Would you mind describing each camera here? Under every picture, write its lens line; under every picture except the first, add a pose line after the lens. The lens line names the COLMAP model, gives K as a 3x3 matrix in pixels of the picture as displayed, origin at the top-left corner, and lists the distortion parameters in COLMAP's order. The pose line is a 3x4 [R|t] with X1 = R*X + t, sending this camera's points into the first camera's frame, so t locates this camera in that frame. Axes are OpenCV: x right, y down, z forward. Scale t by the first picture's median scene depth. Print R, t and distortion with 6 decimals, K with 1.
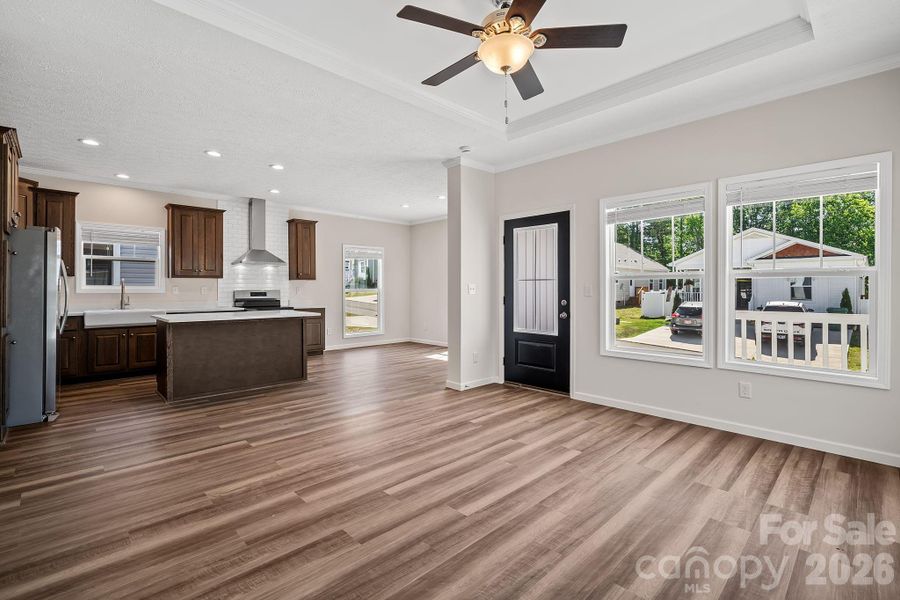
lens RADIAL K [[405.5, 0, 449.0], [0, 405.5, 290.5], [0, 0, 1]] dist [-0.003310, 0.000367]
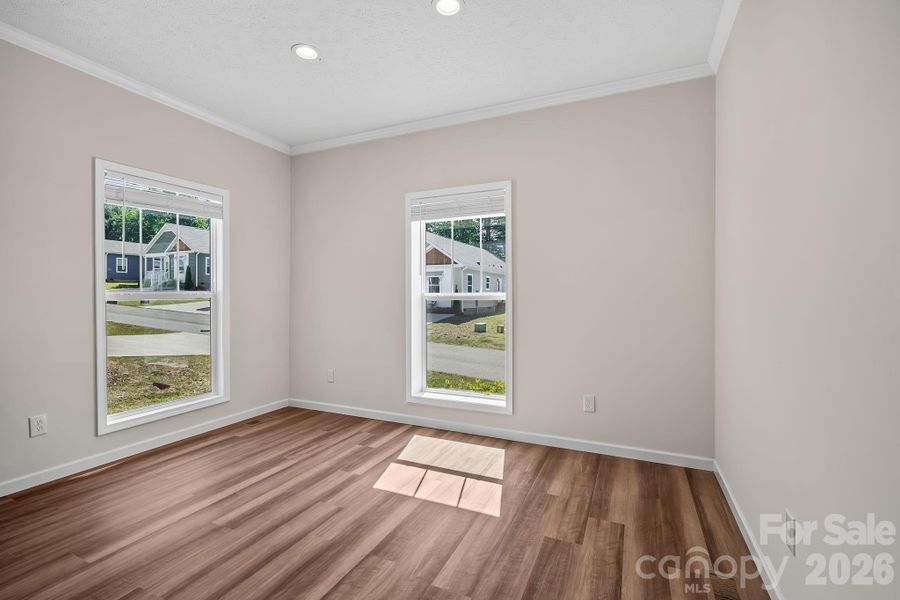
lens RADIAL K [[405.5, 0, 453.8], [0, 405.5, 298.9], [0, 0, 1]] dist [-0.003310, 0.000367]
pose [[0.928169, -0.003364, 0.372143, -0.131809], [0.001186, 0.999981, 0.006082, 0.001495], [-0.372157, -0.005203, 0.928155, 0.685900]]
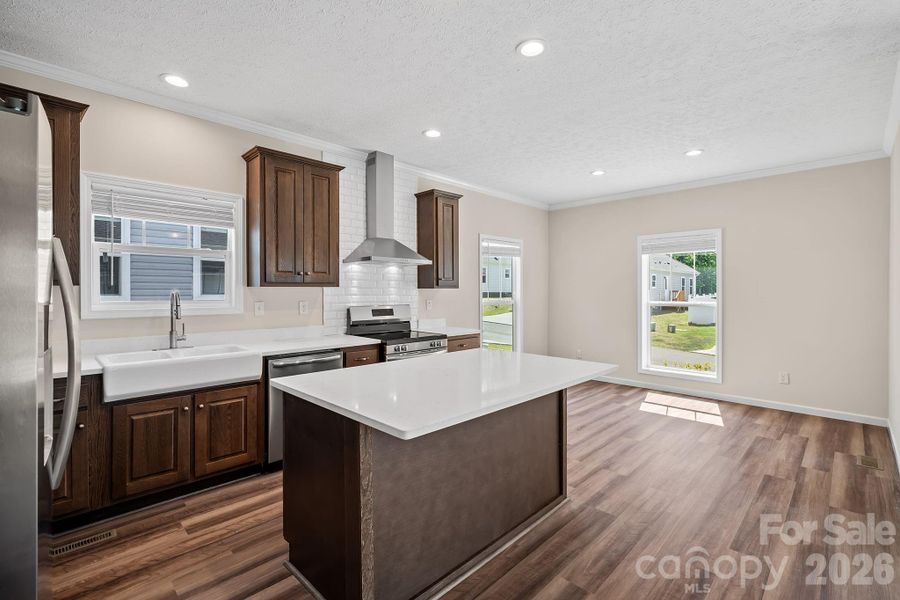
lens RADIAL K [[405.5, 0, 453.4], [0, 405.5, 296.3], [0, 0, 1]] dist [-0.003310, 0.000367]
pose [[0.999656, -0.000375, 0.026211, -0.385319], [0.000169, 0.999969, 0.007857, -0.019842], [-0.026213, -0.007850, 0.999626, 0.397639]]
